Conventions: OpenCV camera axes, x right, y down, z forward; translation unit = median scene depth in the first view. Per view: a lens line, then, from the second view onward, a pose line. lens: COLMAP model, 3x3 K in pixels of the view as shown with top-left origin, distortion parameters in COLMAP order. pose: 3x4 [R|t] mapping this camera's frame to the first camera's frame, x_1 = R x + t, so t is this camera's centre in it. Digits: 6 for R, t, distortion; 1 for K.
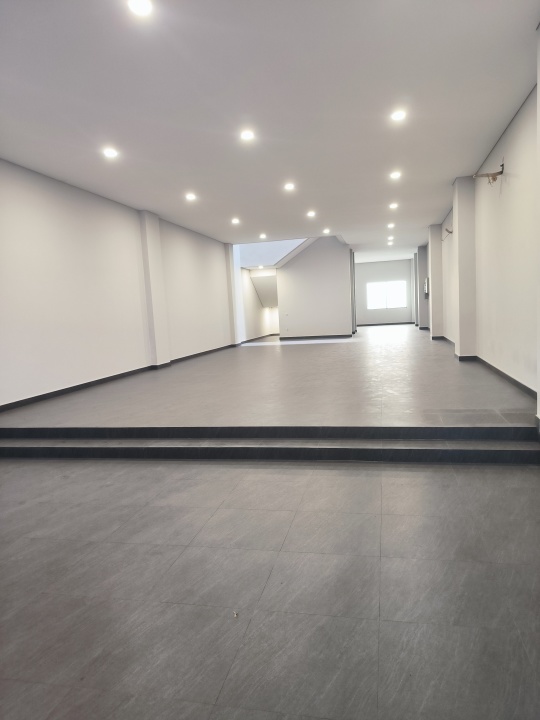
lens RADIAL K [[505.0, 0, 267.4], [0, 505.0, 363.5], [0, 0, 1]] dist [0.084427, -0.081250]
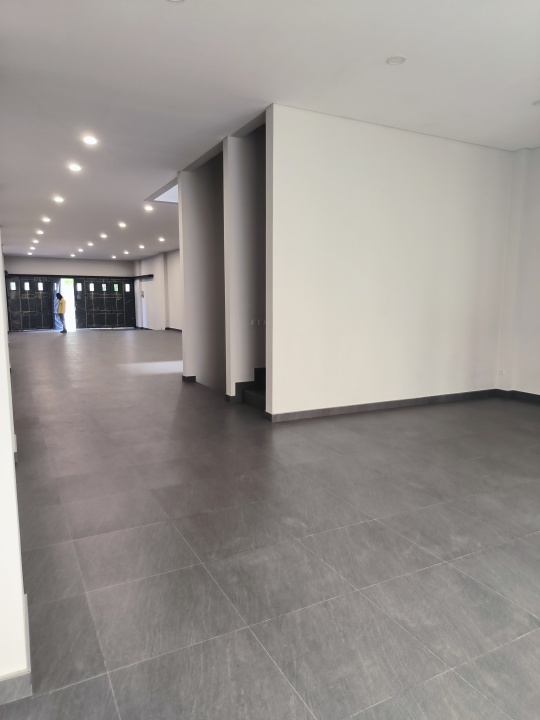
lens RADIAL K [[505.0, 0, 267.4], [0, 505.0, 363.5], [0, 0, 1]] dist [0.084427, -0.081250]
pose [[-0.768236, 0.129182, -0.626997, 0.668735], [-0.034497, 0.969651, 0.242047, -0.228945], [0.639236, 0.207579, -0.740465, 1.780419]]
